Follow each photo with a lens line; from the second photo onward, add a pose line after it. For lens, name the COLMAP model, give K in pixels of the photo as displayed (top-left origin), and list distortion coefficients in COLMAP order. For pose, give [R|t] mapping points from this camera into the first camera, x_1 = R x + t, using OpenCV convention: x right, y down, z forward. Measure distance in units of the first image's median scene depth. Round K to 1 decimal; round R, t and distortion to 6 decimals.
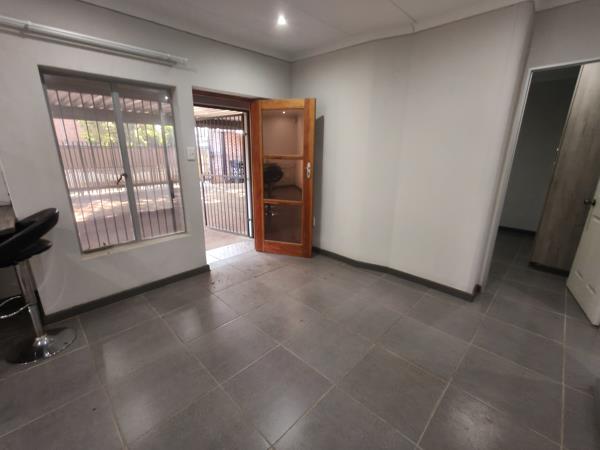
lens RADIAL K [[273.8, 0, 300.0], [0, 273.8, 225.0], [0, 0, 1]] dist [0.001190, 0.000206]
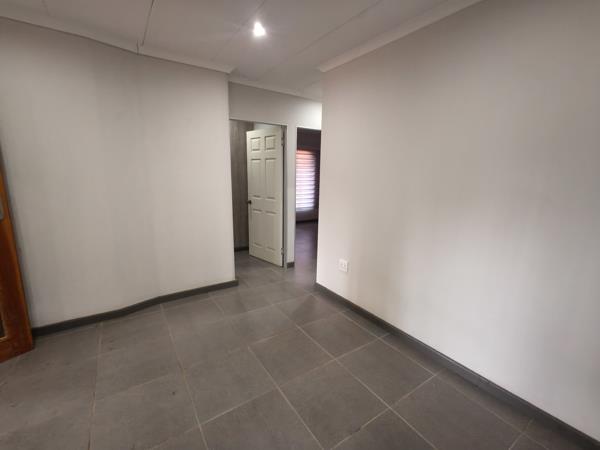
lens RADIAL K [[265.1, 0, 297.4], [0, 265.1, 223.6], [0, 0, 1]] dist [-0.000903, 0.000140]
pose [[0.209874, -0.184160, 0.960228, -0.457472], [0.258887, 0.957515, 0.127056, -0.085912], [-0.942831, 0.221925, 0.248634, 0.340612]]
